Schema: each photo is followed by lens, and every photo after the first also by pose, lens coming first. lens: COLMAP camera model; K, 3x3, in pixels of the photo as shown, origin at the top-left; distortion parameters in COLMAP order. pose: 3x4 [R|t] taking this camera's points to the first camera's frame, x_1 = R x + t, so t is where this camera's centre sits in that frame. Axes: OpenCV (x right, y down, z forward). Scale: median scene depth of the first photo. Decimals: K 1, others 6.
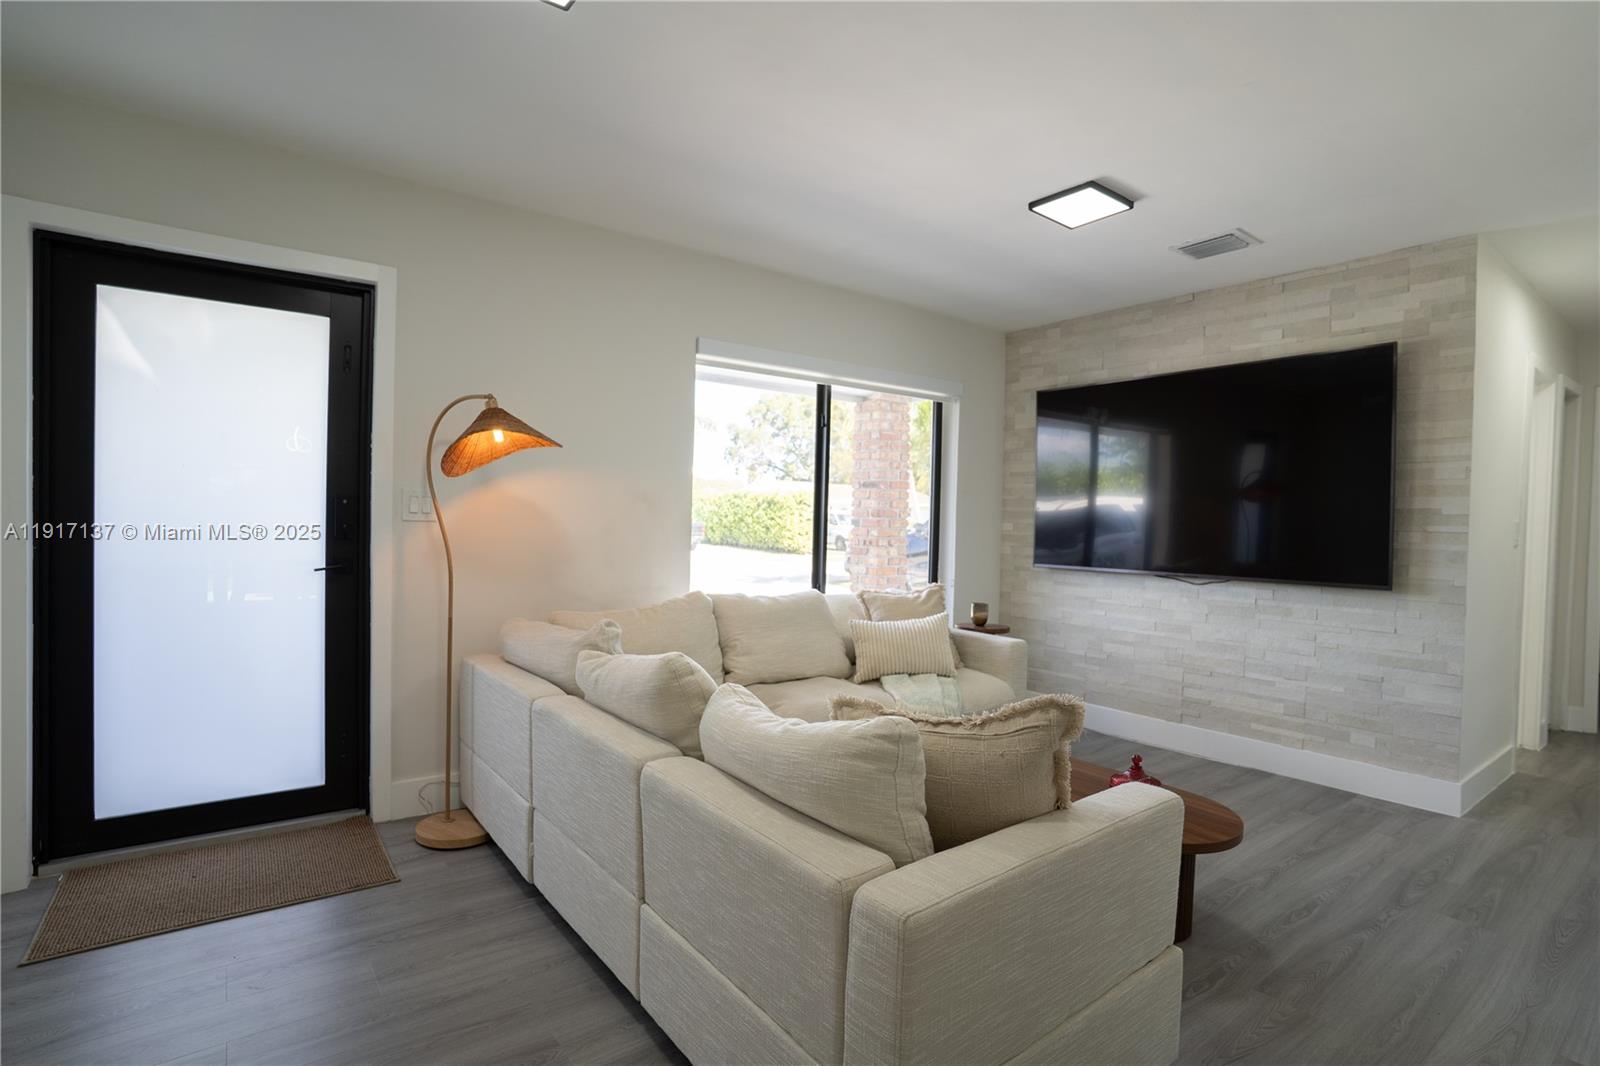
lens RADIAL K [[795.1, 0, 818.4], [0, 795.1, 533.5], [0, 0, 1]] dist [-0.003219, 0.000078]
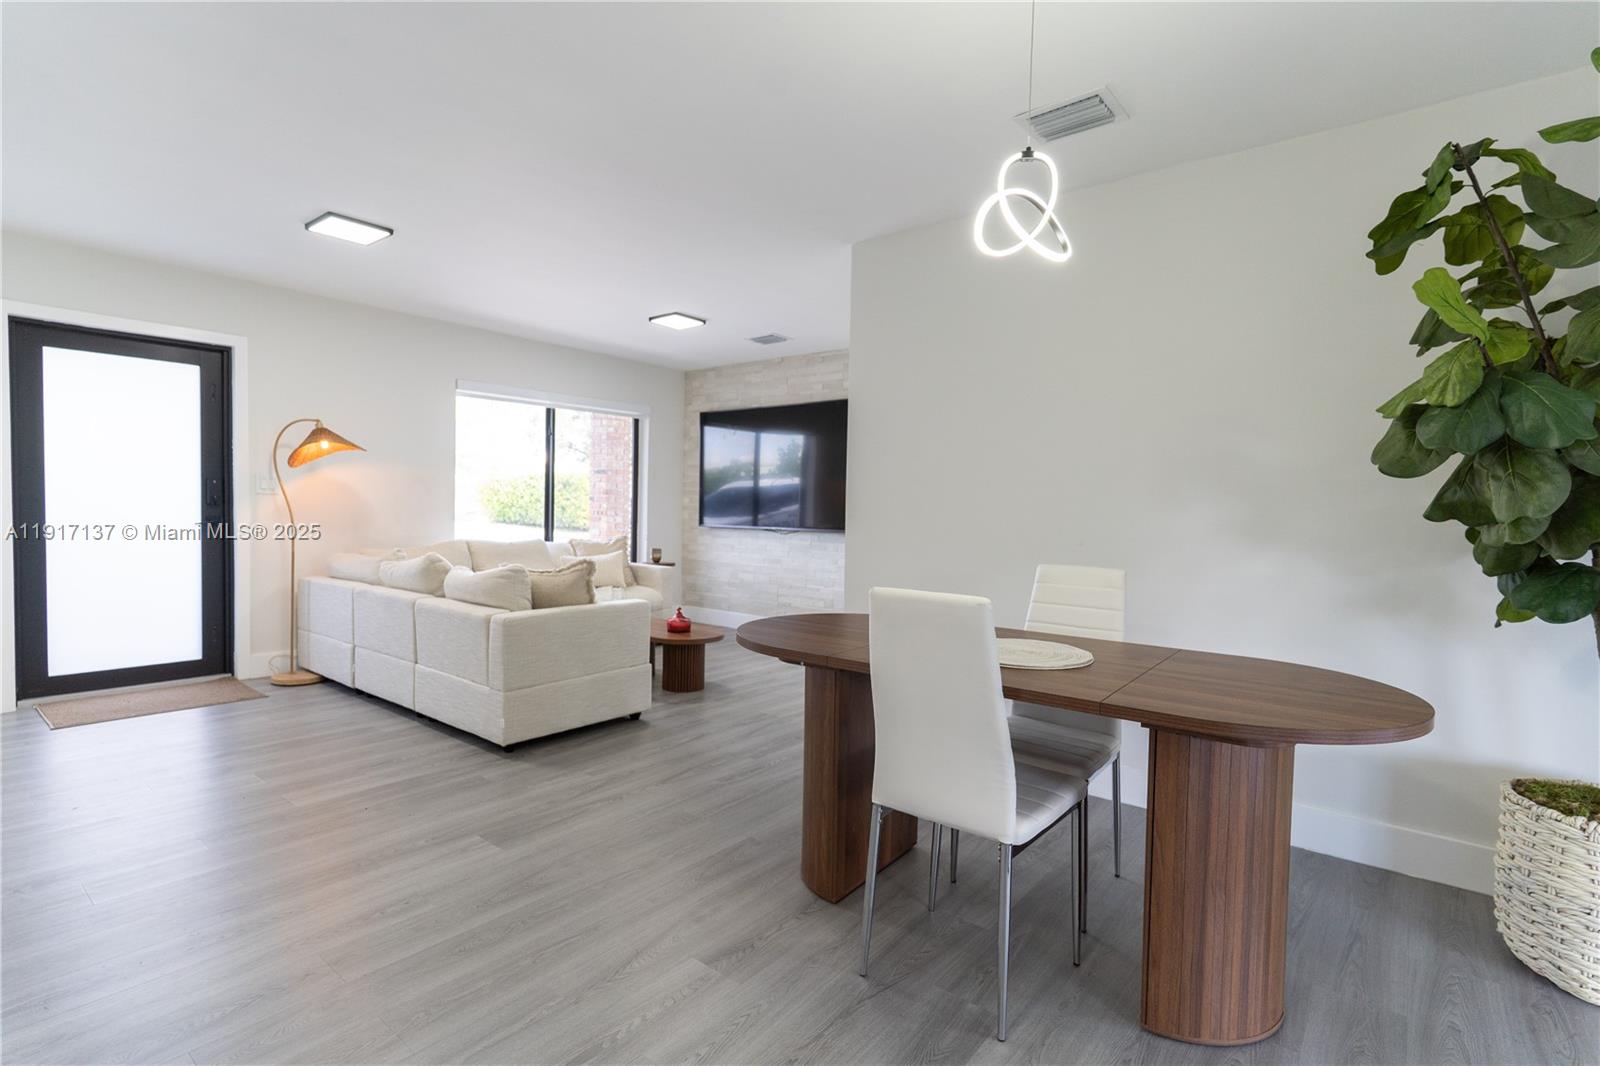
lens RADIAL K [[779.7, 0, 783.1], [0, 779.7, 533.2], [0, 0, 1]] dist [0.087454, -0.034426]
pose [[0.981145, -0.010065, 0.193013, 0.175365], [0.005548, 0.999698, 0.023929, 0.025153], [-0.193196, -0.022407, 0.980904, -0.667836]]
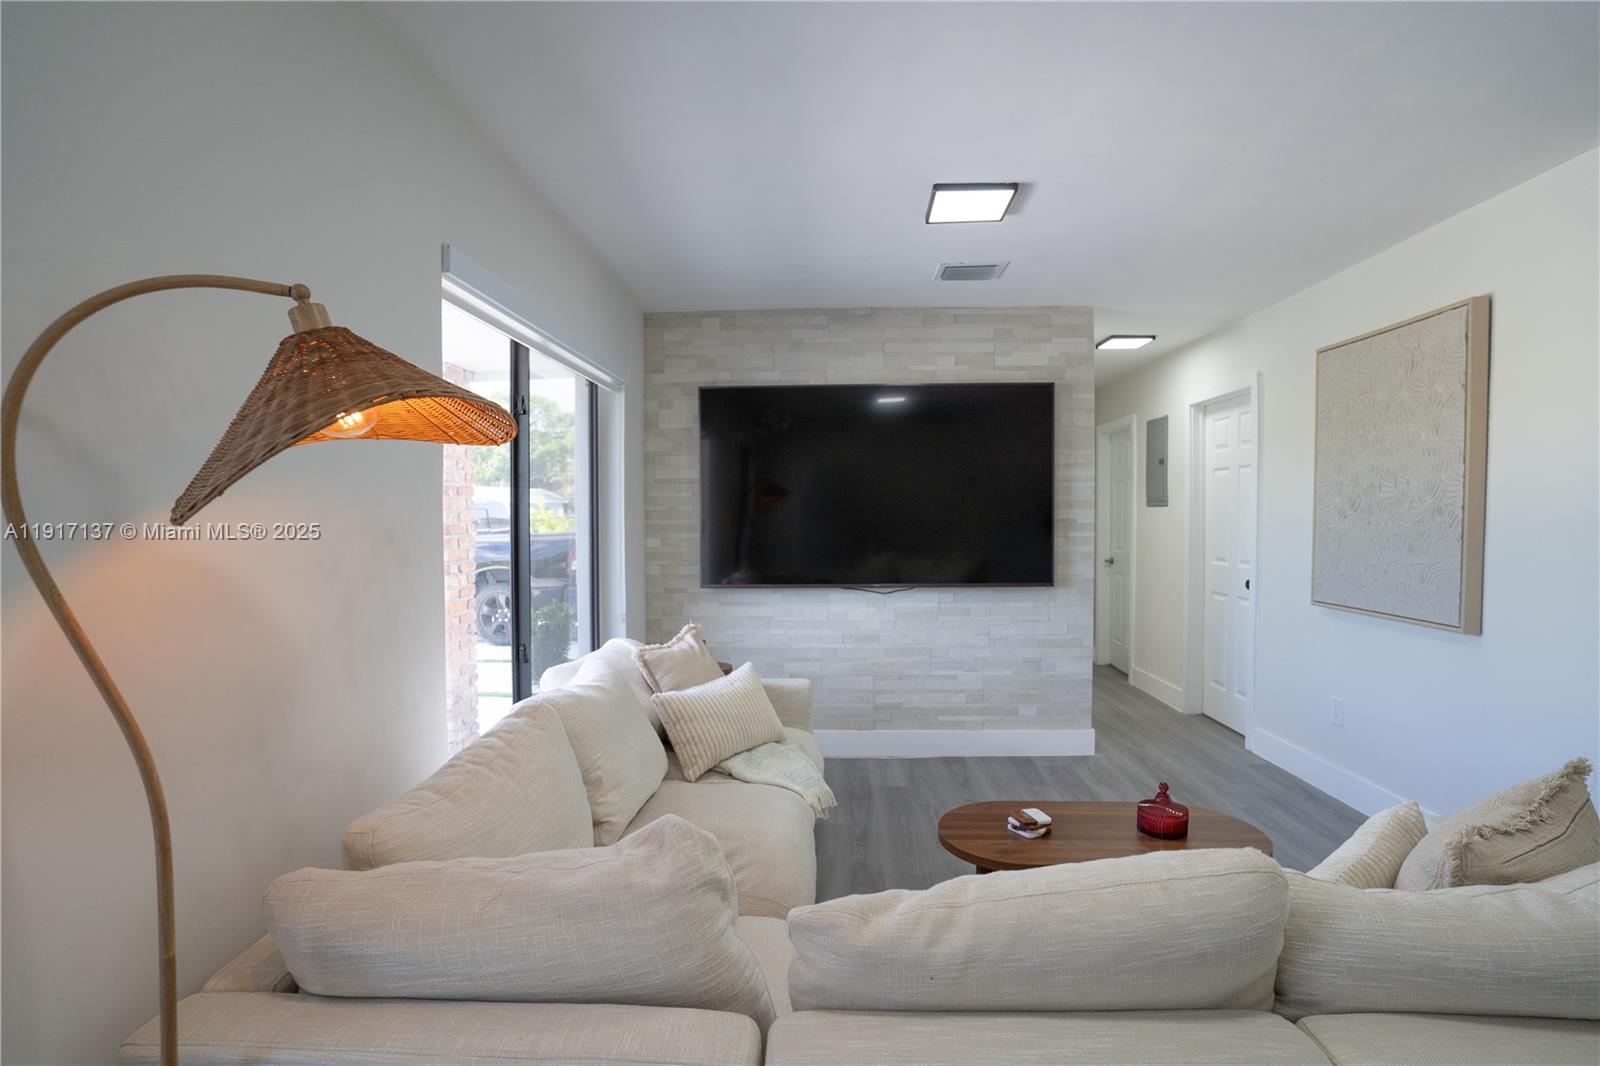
lens RADIAL K [[791.2, 0, 800.2], [0, 791.2, 541.1], [0, 0, 1]] dist [-0.078591, 0.000006]
pose [[0.660843, -0.048976, 0.748925, -0.393692], [0.032249, 0.998800, 0.036860, -0.049389], [-0.749831, -0.000207, 0.661629, 0.446197]]
